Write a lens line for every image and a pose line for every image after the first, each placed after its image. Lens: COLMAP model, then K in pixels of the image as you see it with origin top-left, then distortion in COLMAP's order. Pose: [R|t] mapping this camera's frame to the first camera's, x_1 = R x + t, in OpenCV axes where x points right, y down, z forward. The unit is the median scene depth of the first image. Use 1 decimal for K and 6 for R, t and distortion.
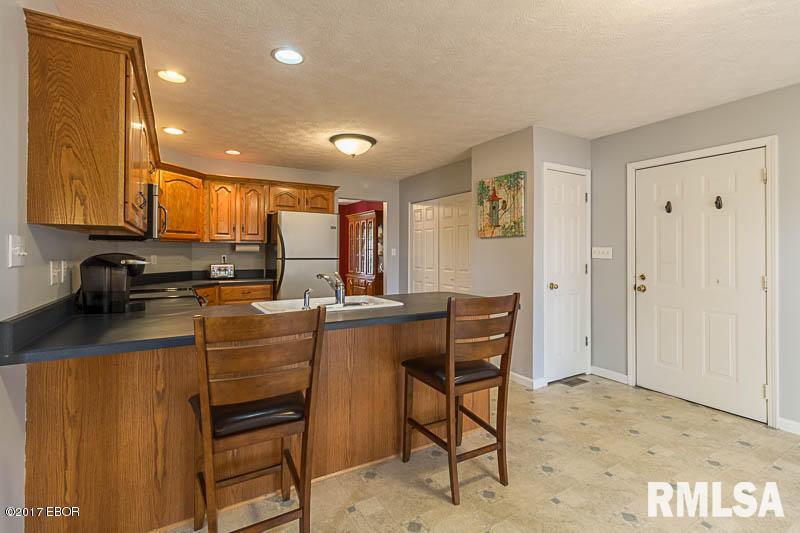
lens RADIAL K [[378.4, 0, 398.8], [0, 378.4, 250.0], [0, 0, 1]] dist [0.002537, 0.000138]
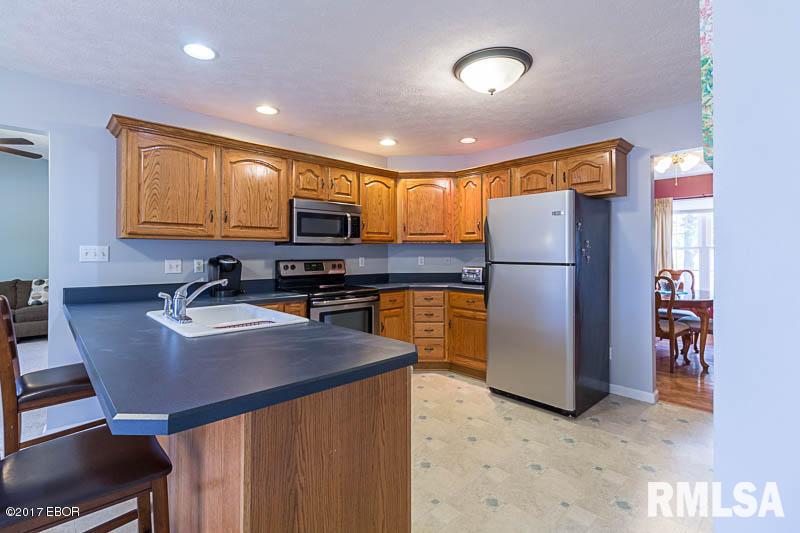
lens RADIAL K [[378.4, 0, 398.8], [0, 378.4, 250.0], [0, 0, 1]] dist [0.002537, 0.000138]
pose [[0.218669, -0.012043, -0.975725, 0.429292], [0.007783, 0.999914, -0.010598, 0.005876], [0.975768, -0.005277, 0.218743, 0.723022]]
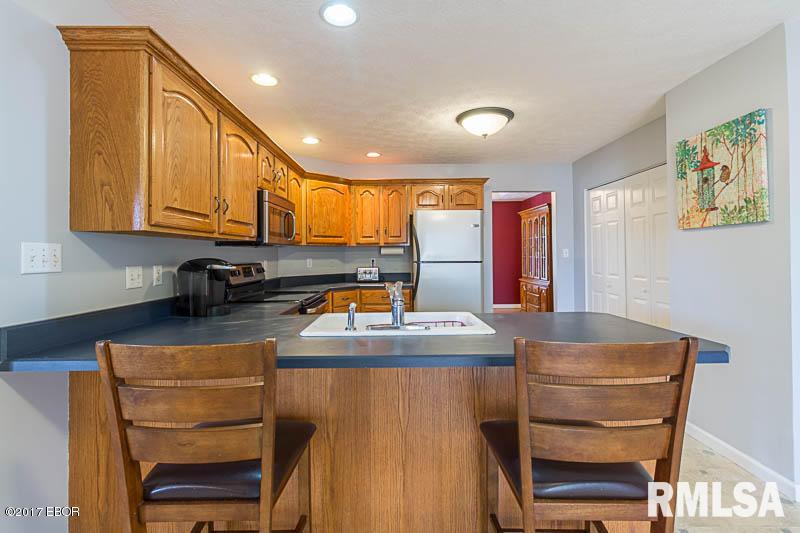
lens RADIAL K [[372.9, 0, 398.2], [0, 372.9, 249.8], [0, 0, 1]] dist [0.003063, 0.000599]
pose [[0.862782, -0.016780, -0.505298, 0.121181], [0.014089, 0.999859, -0.009147, 0.001187], [0.505380, 0.000773, 0.862896, 0.211055]]
